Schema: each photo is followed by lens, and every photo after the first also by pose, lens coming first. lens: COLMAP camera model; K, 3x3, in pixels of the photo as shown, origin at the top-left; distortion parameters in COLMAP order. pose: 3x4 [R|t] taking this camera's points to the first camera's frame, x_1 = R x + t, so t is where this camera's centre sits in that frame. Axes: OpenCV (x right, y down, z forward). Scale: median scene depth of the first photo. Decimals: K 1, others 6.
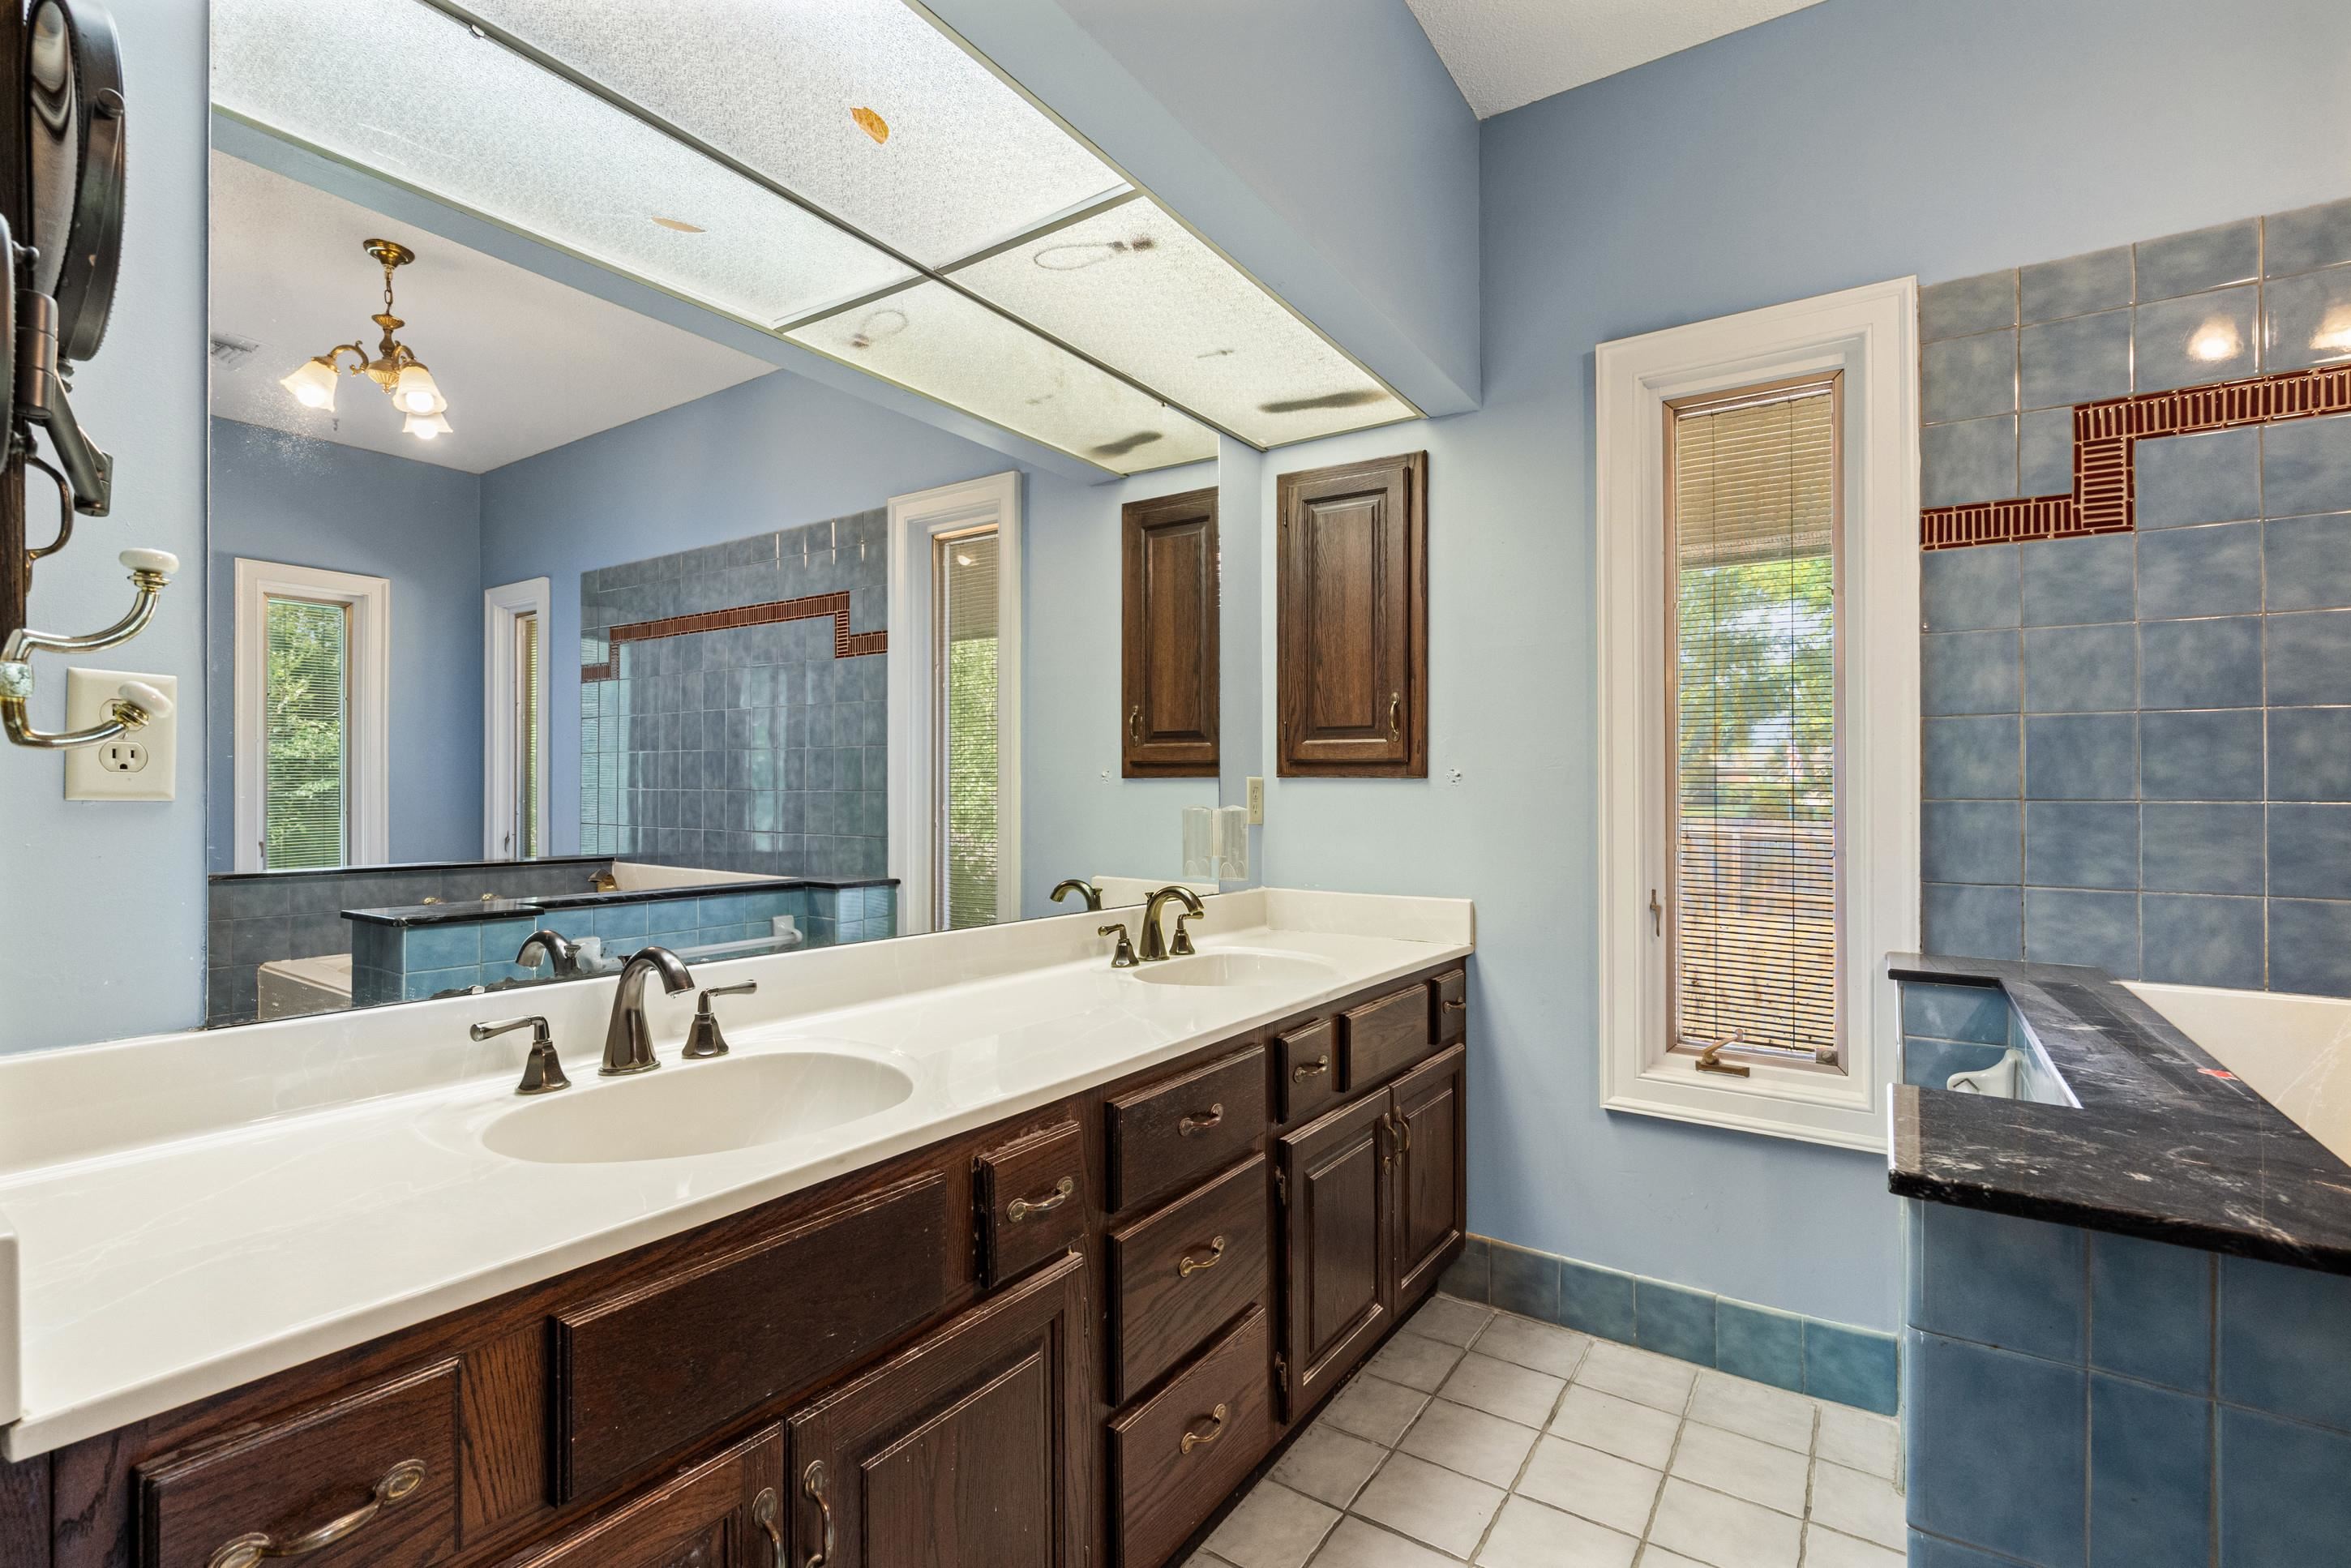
lens RADIAL K [[1075.7, 0, 1149.6], [0, 1075.7, 786.5], [0, 0, 1]] dist [-0.001130, 0.000490]
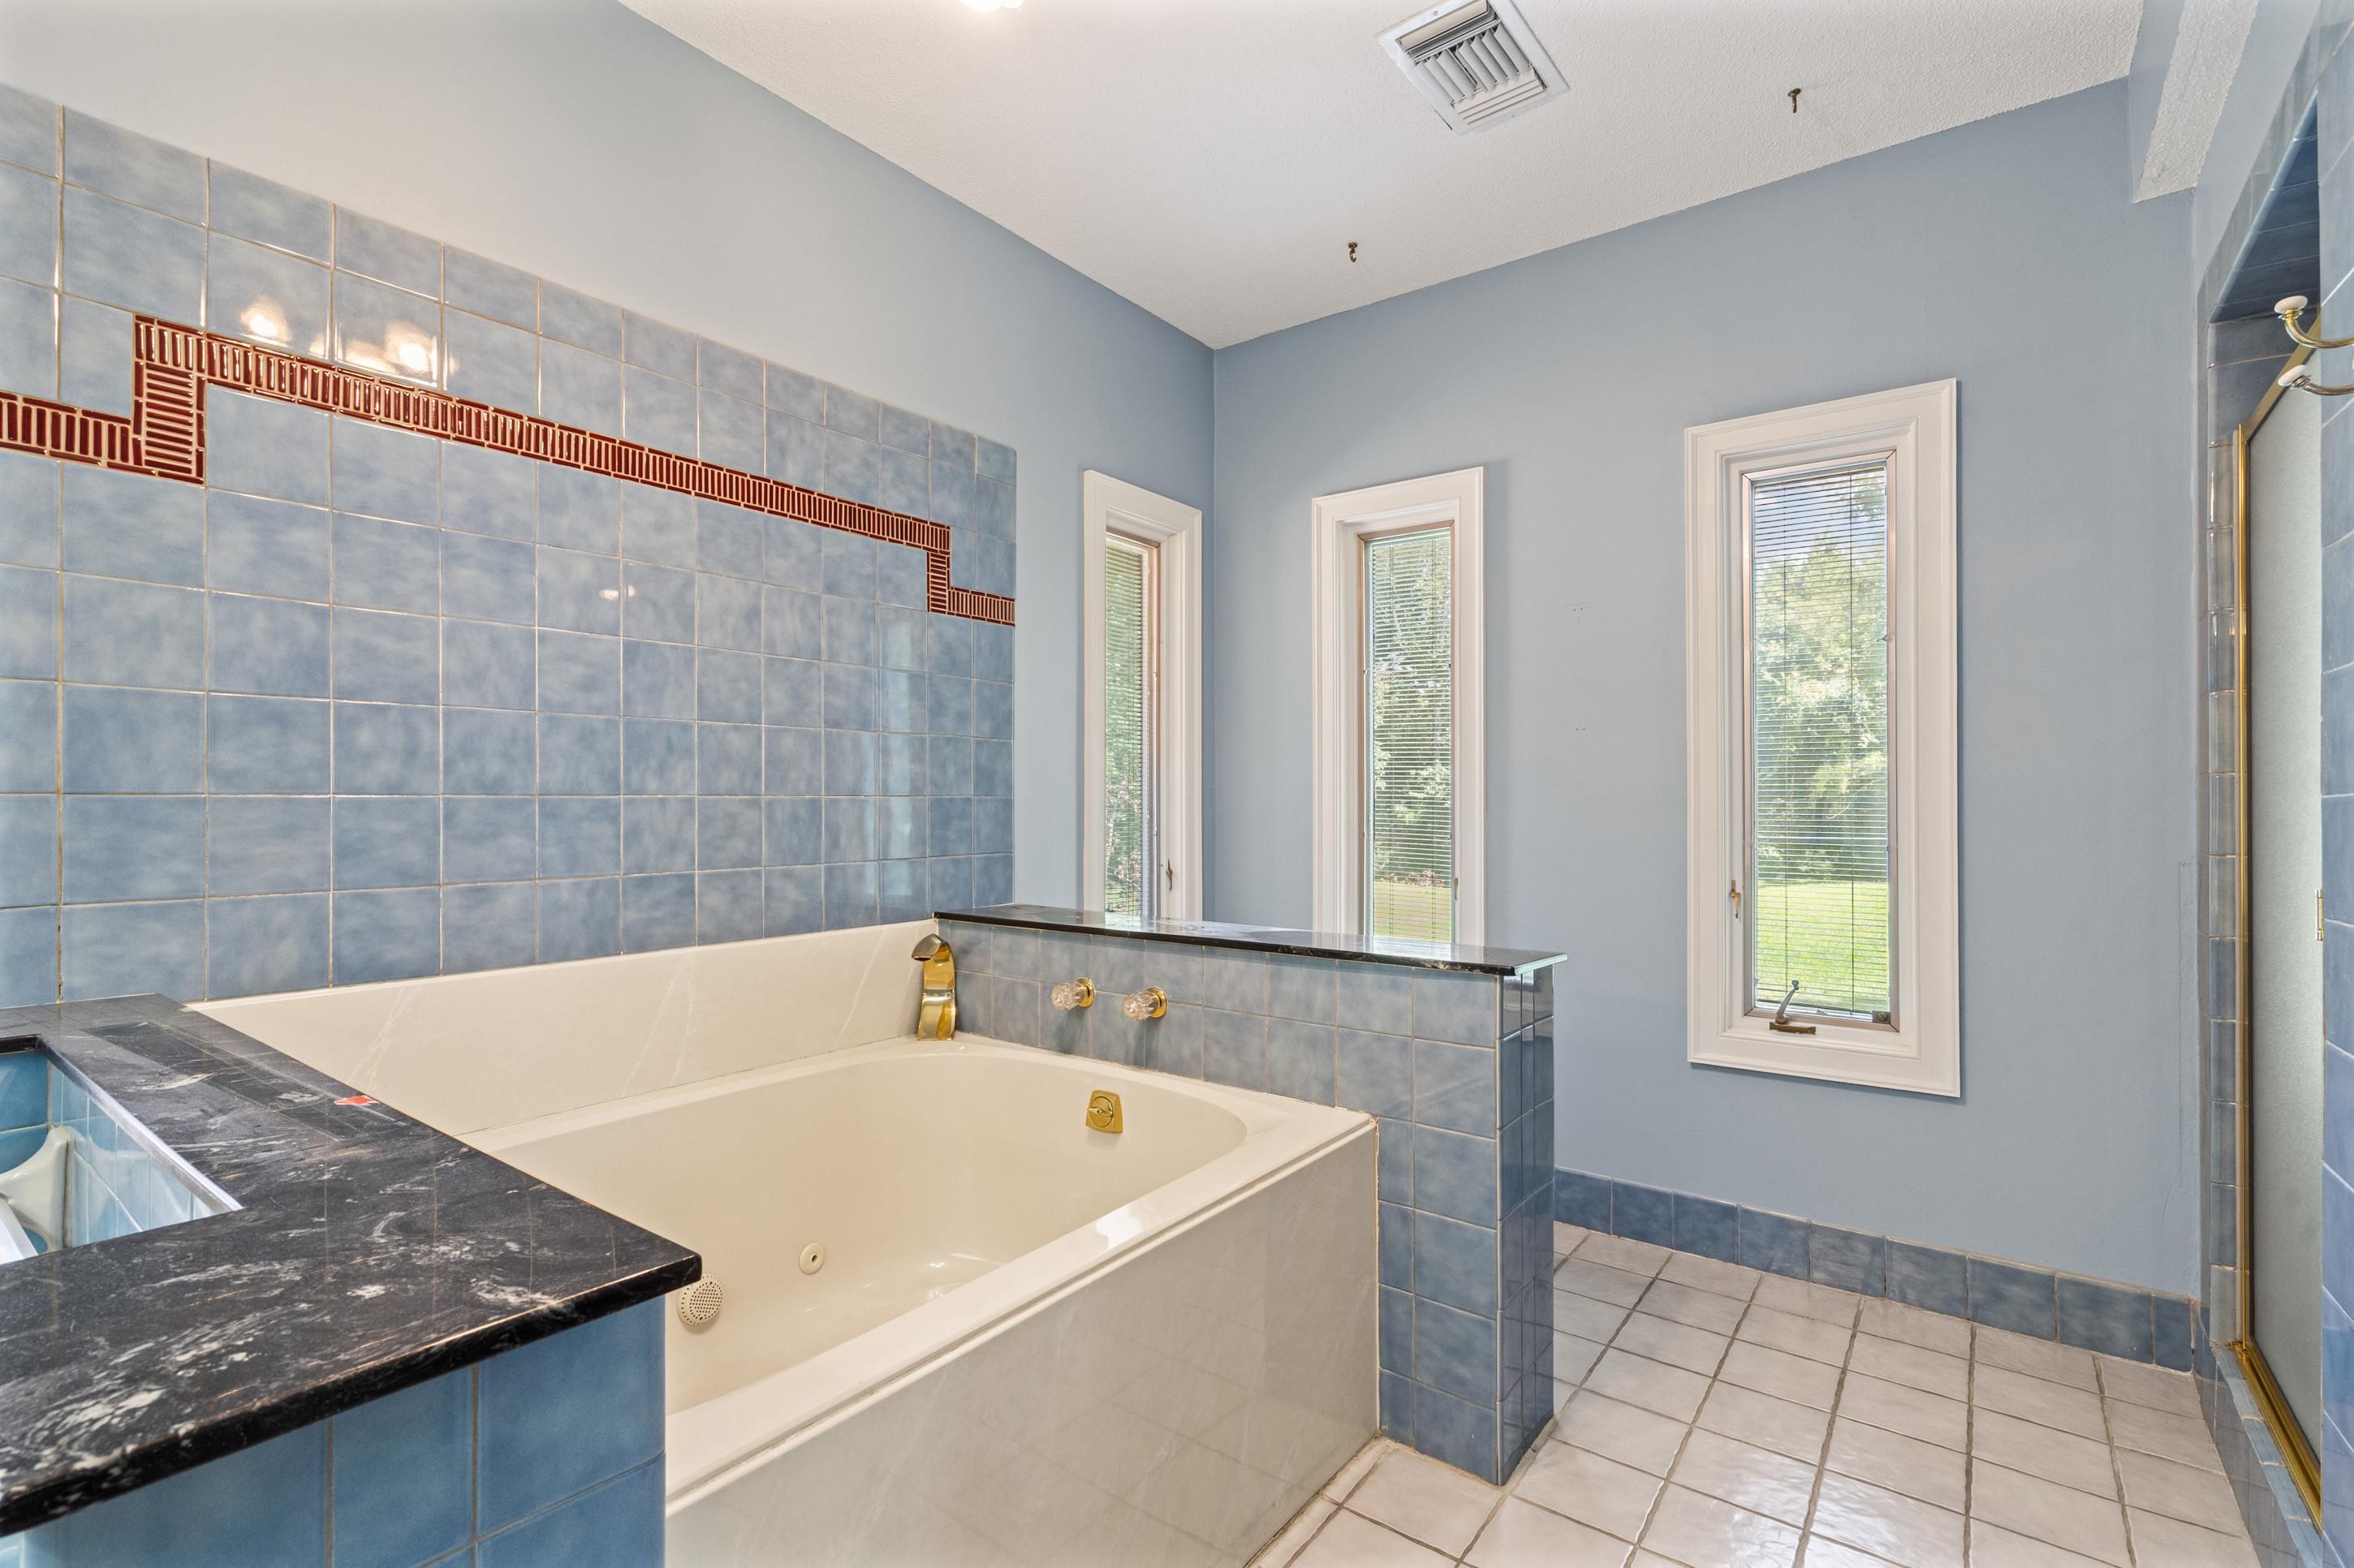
lens RADIAL K [[1077.0, 0, 1151.1], [0, 1077.0, 786.5], [0, 0, 1]] dist [-0.001130, 0.000490]
pose [[0.054197, 0.005288, 0.998516, 0.087578], [-0.010772, 0.999931, -0.004711, 0.002836], [-0.998472, -0.010501, 0.054250, 0.186597]]
